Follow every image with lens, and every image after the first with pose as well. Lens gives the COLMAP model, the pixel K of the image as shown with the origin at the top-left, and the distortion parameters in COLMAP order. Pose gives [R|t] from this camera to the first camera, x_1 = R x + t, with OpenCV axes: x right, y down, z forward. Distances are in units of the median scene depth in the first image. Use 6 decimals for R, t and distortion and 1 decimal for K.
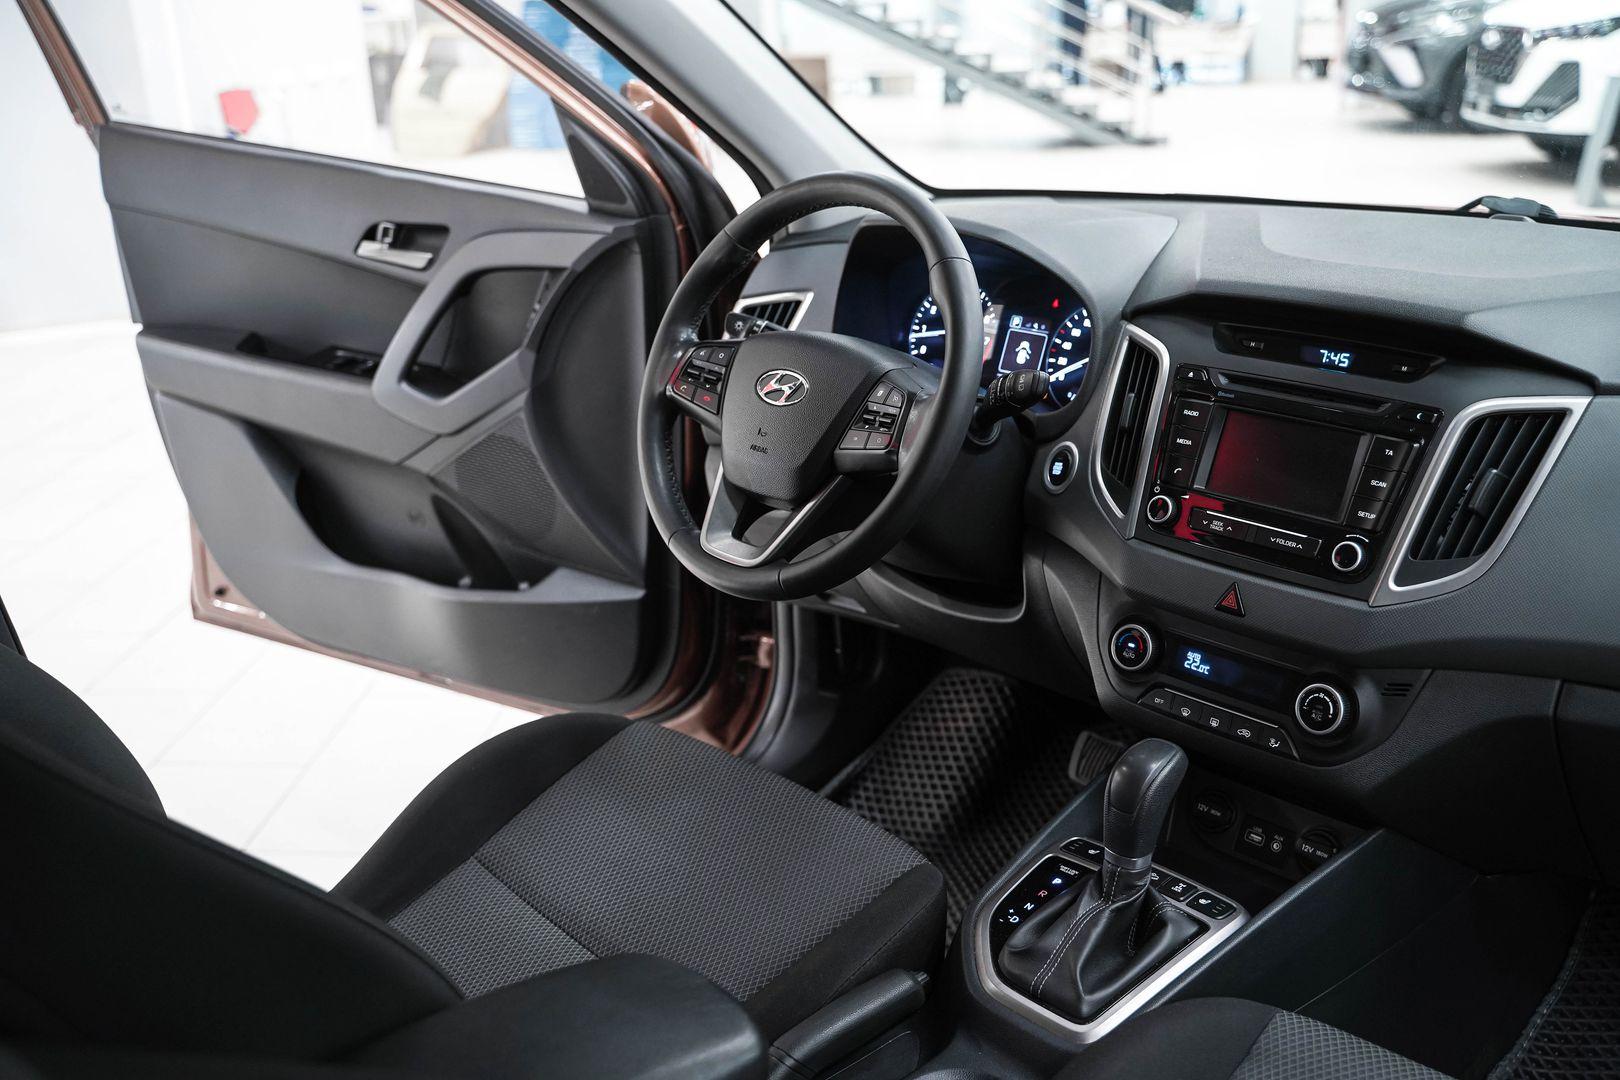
lens RADIAL K [[1559.5, 0, 810.0], [0, 1559.5, 540.0], [0, 0, 1]] dist [-0.085417, 0.143372]
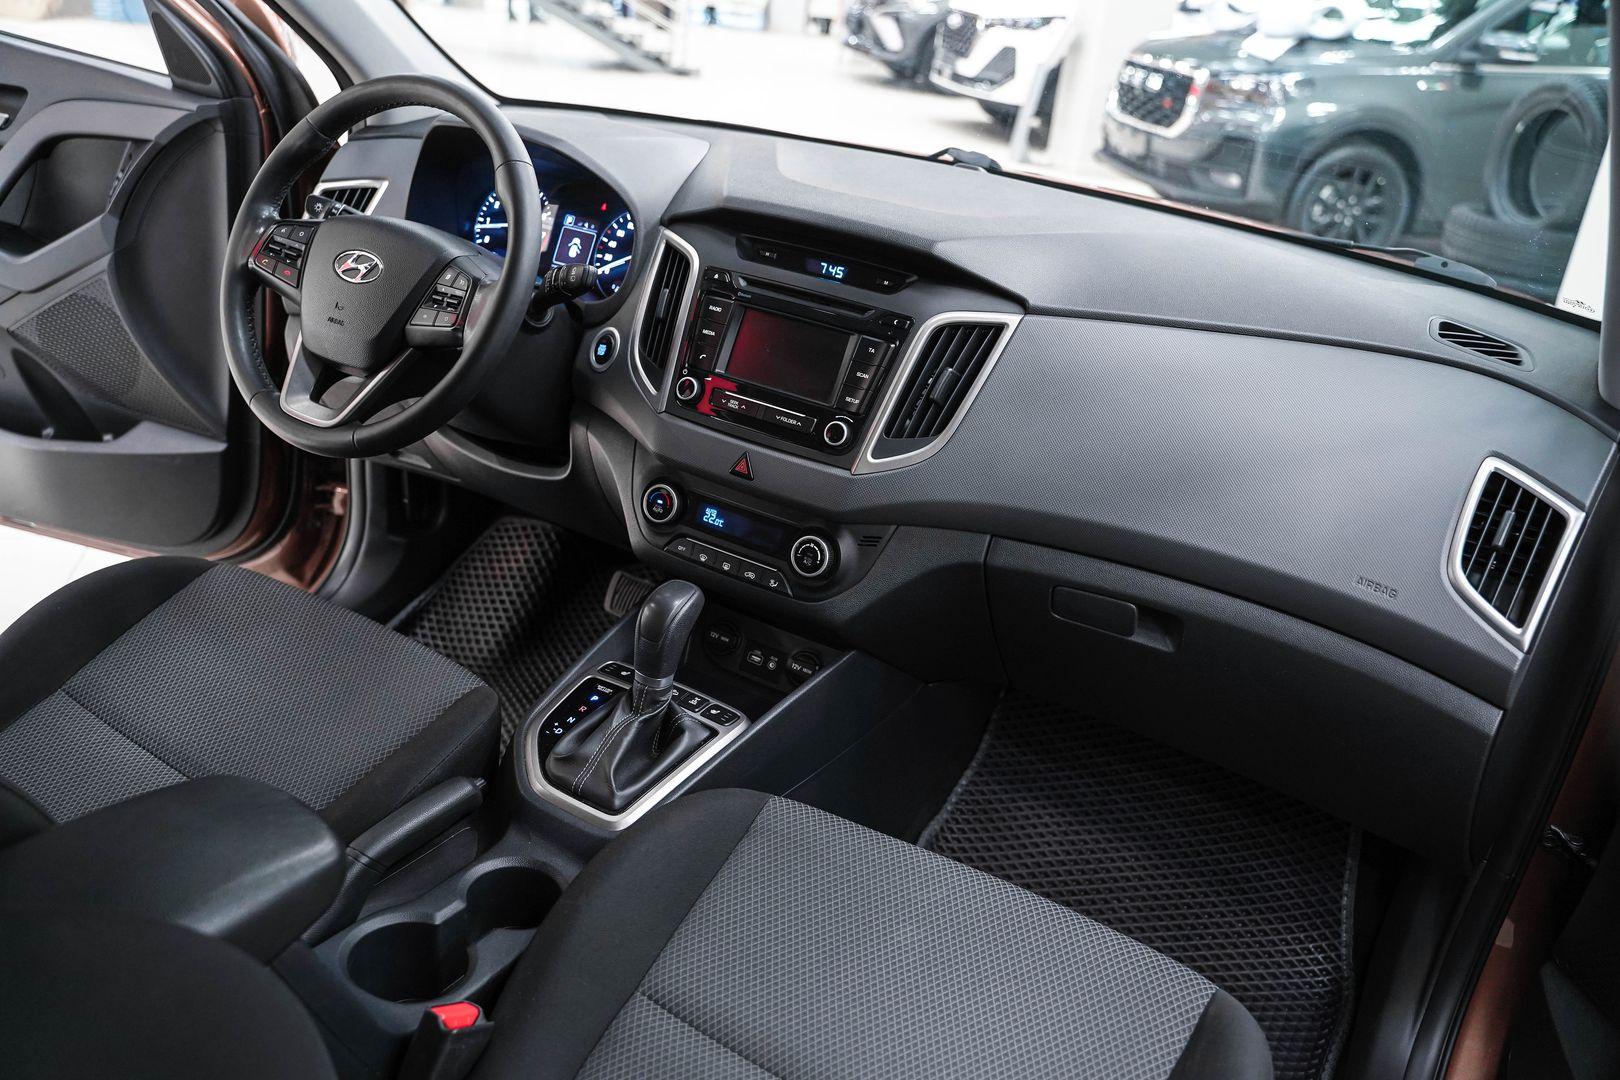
lens RADIAL K [[1311.7, 0, 810.0], [0, 1311.7, 540.0], [0, 0, 1]] dist [-0.121815, 0.093134]
pose [[0.948721, 0.004469, 0.316084, -0.001558], [-0.036790, 0.994666, 0.096363, -0.003612], [-0.313967, -0.103051, 0.943825, 0.009130]]
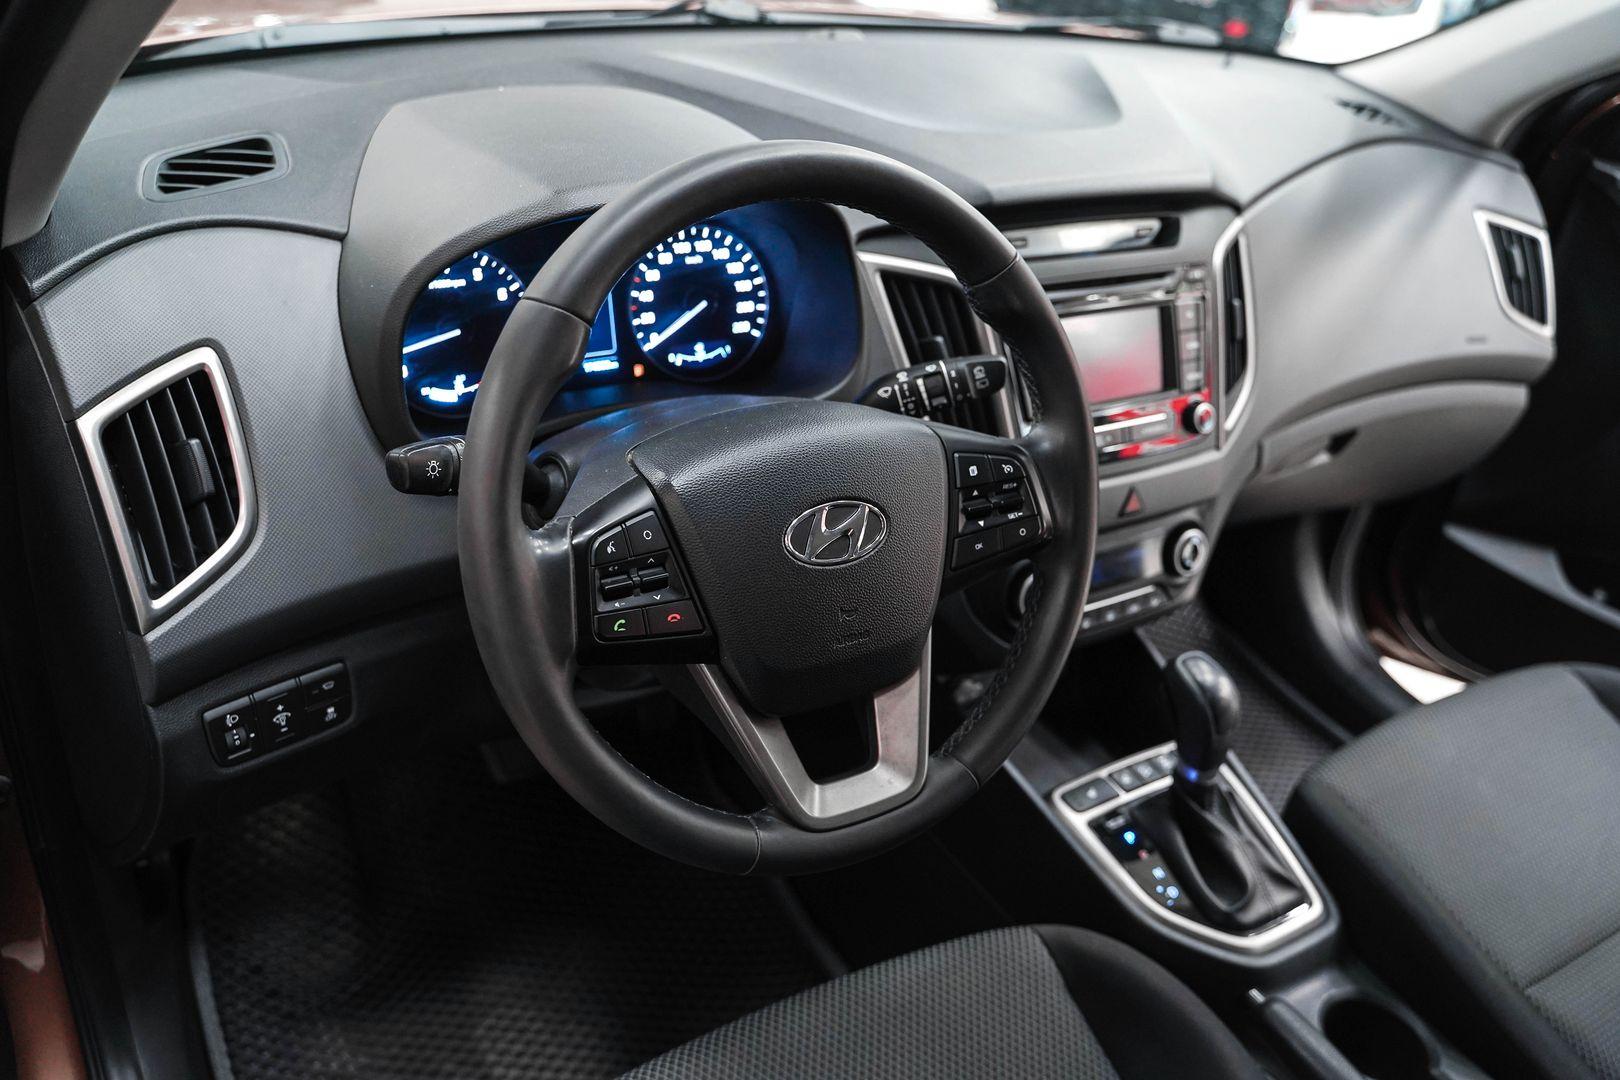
lens RADIAL K [[1347.2, 0, 827.0], [0, 1347.2, 535.7], [0, 0, 1]] dist [-0.108068, 0.072921]
pose [[0.187436, -0.476426, 0.859003, -0.411633], [0.193001, 0.875318, 0.443361, -0.288963], [-0.963129, 0.082686, 0.256017, 0.766940]]
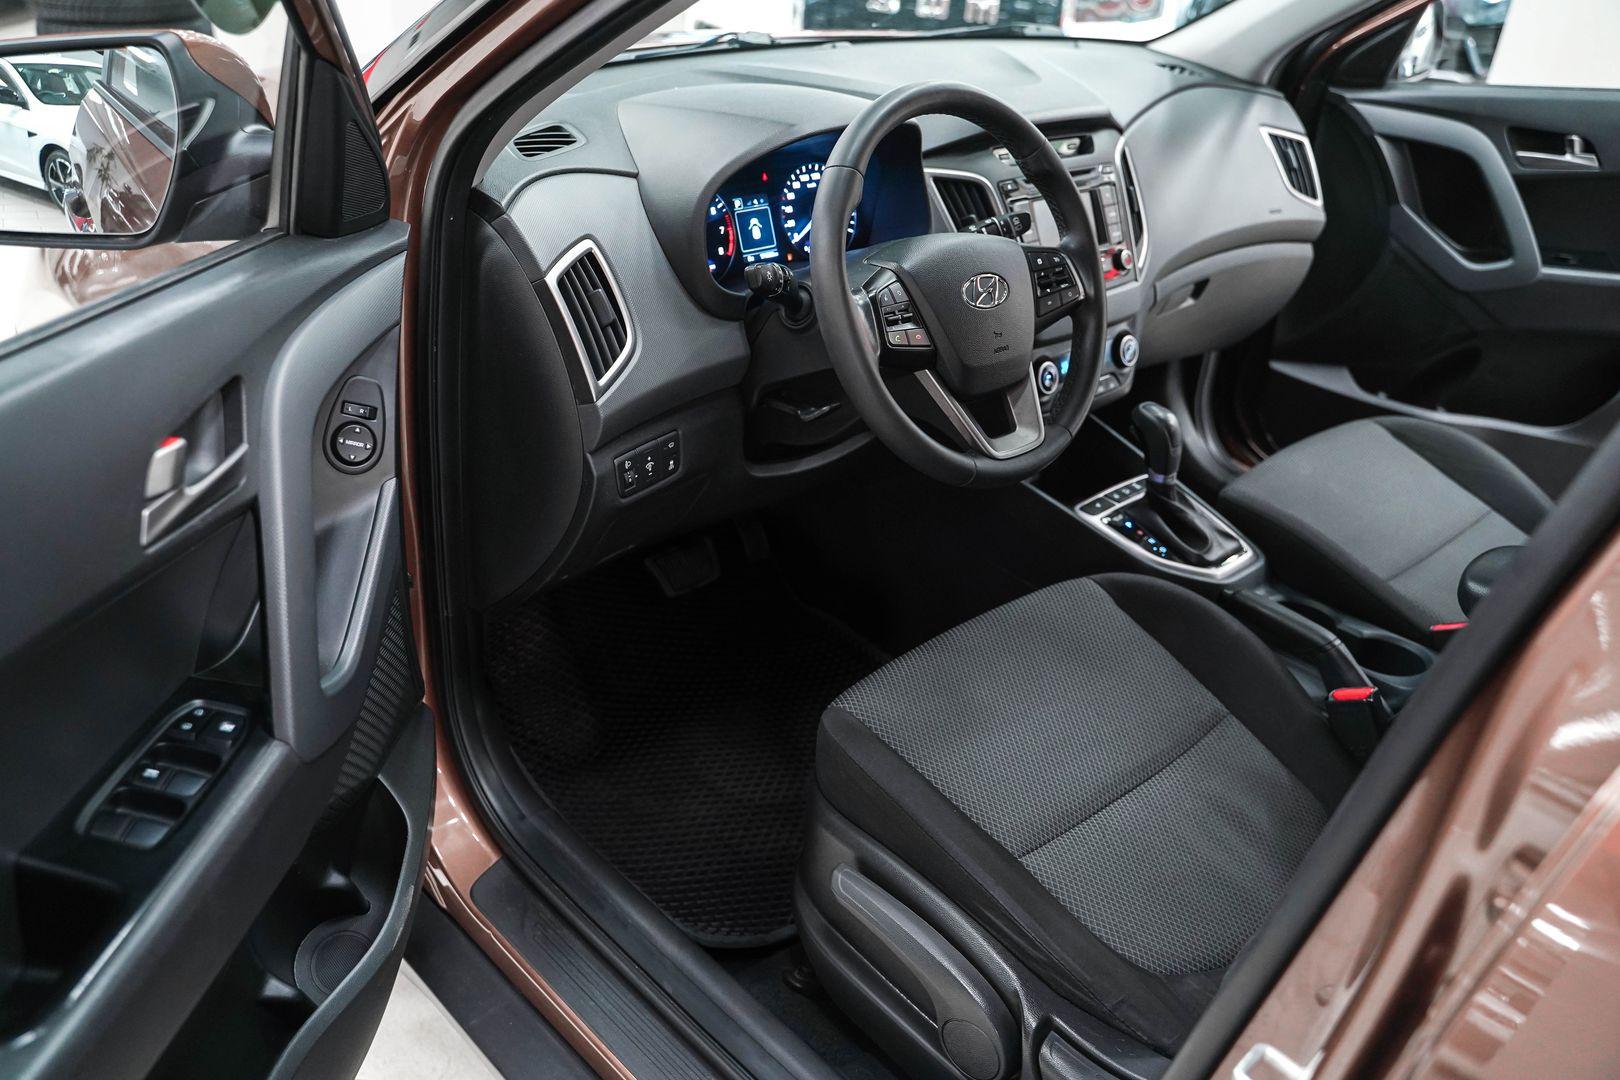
lens RADIAL K [[1347.2, 0, 827.0], [0, 1347.2, 535.7], [0, 0, 1]] dist [-0.108068, 0.072921]
pose [[-0.006359, -0.455529, 0.890198, -0.819240], [0.260140, 0.858812, 0.441327, -0.345922], [-0.965550, 0.234383, 0.113040, 0.918000]]
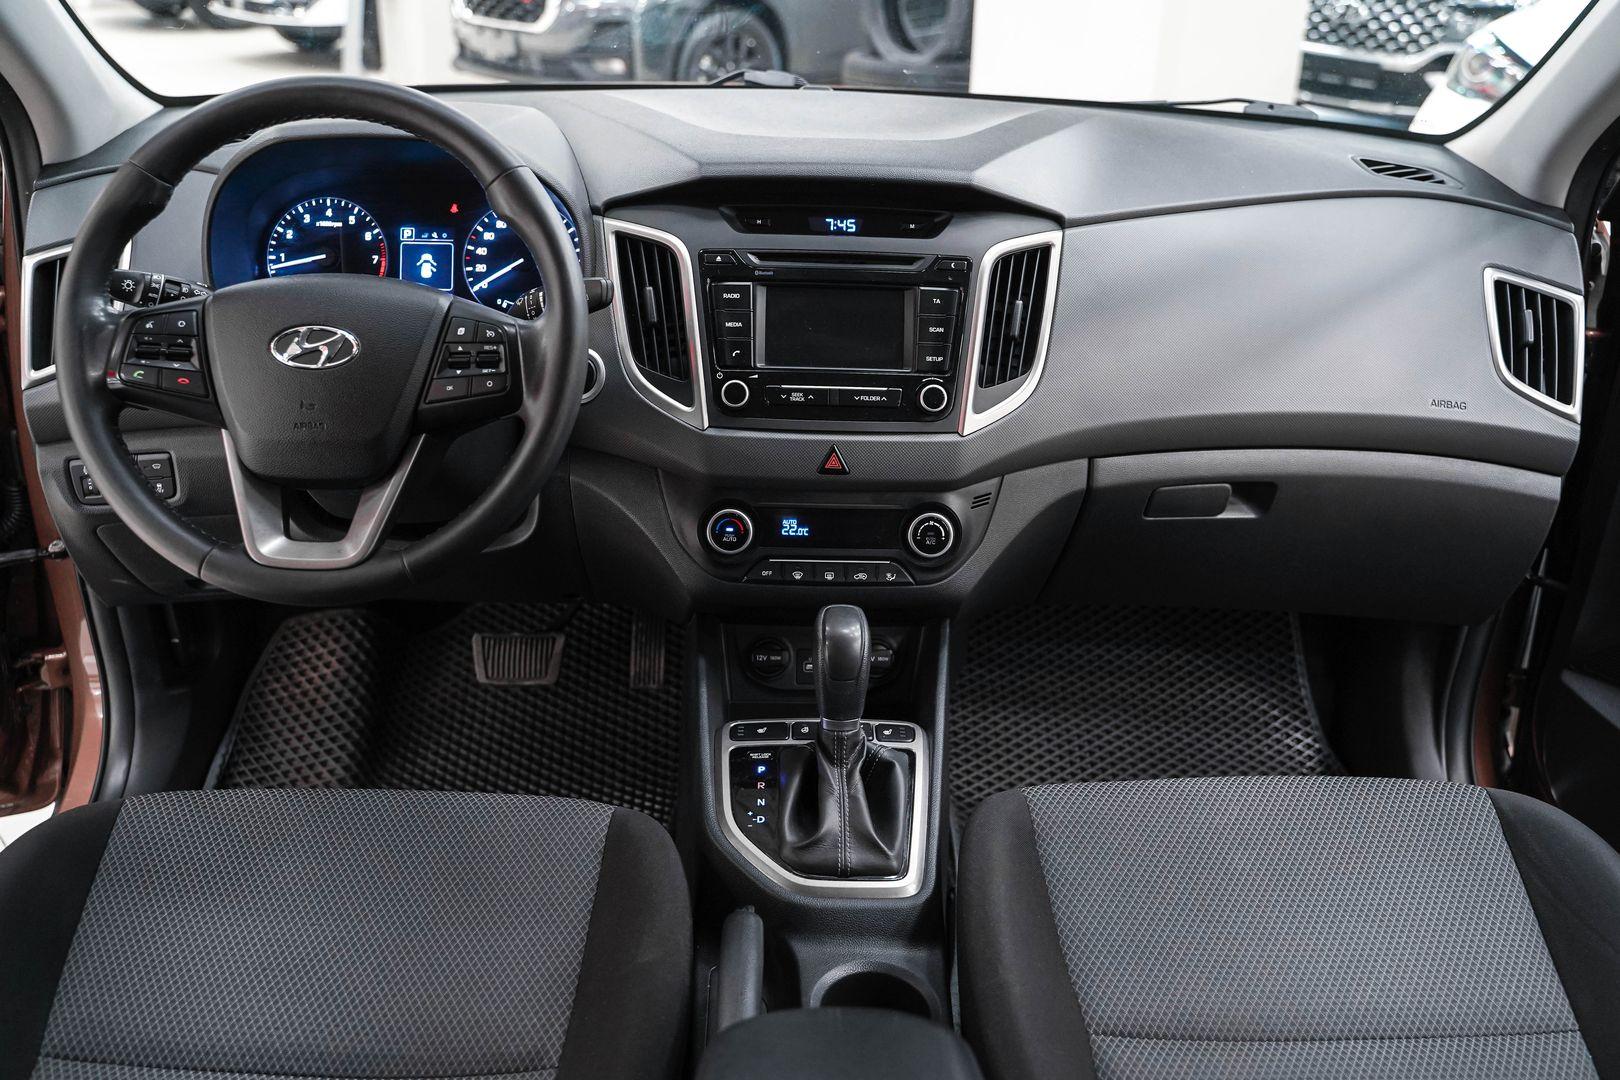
lens RADIAL K [[1347.2, 0, 827.0], [0, 1347.2, 535.7], [0, 0, 1]] dist [-0.108068, 0.072921]
pose [[0.661056, -0.277729, 0.697045, -0.312078], [0.198061, 0.960615, 0.194911, -0.074724], [-0.723725, 0.009211, 0.690027, 0.285412]]
